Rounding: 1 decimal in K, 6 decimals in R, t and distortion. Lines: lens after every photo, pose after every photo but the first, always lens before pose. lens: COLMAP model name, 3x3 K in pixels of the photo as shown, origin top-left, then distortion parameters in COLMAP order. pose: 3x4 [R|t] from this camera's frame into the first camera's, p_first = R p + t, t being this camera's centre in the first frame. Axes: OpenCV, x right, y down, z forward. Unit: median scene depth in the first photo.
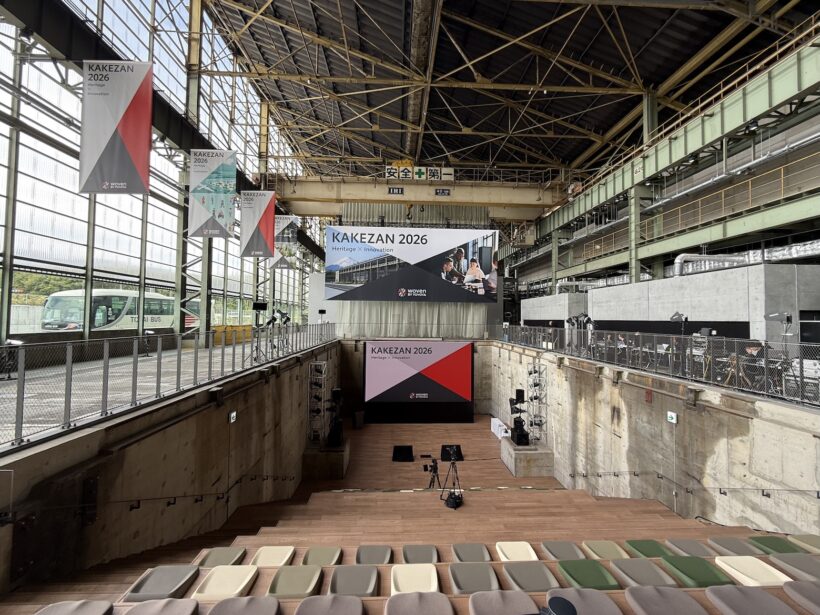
lens RADIAL K [[327.8, 0, 409.9], [0, 327.8, 308.2], [0, 0, 1]] dist [-0.000647, -0.000103]
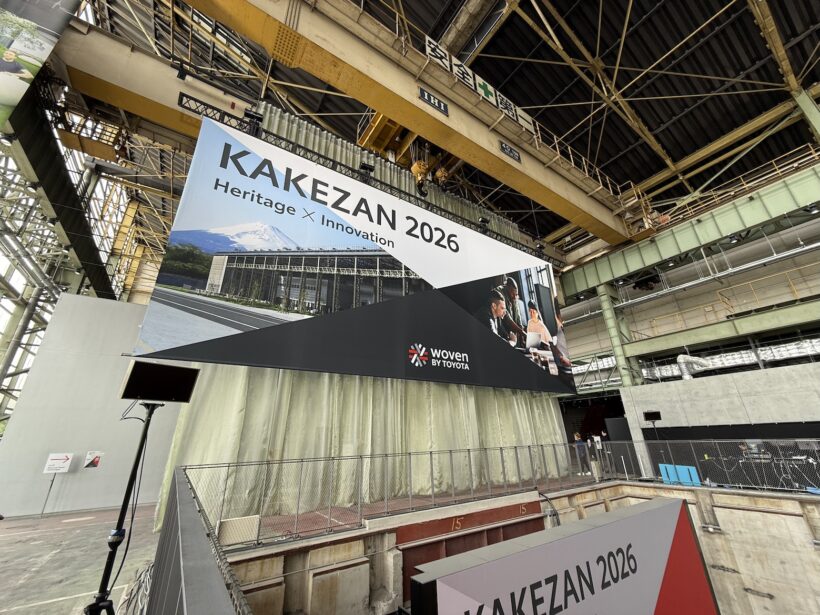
lens RADIAL K [[327.8, 0, 411.9], [0, 327.8, 306.8], [0, 0, 1]] dist [-0.000647, -0.000103]
pose [[0.850473, 0.162342, 0.500340, -0.213631], [0.021920, 0.939420, -0.342066, 0.023475], [-0.525561, 0.301886, 0.795393, 0.705310]]
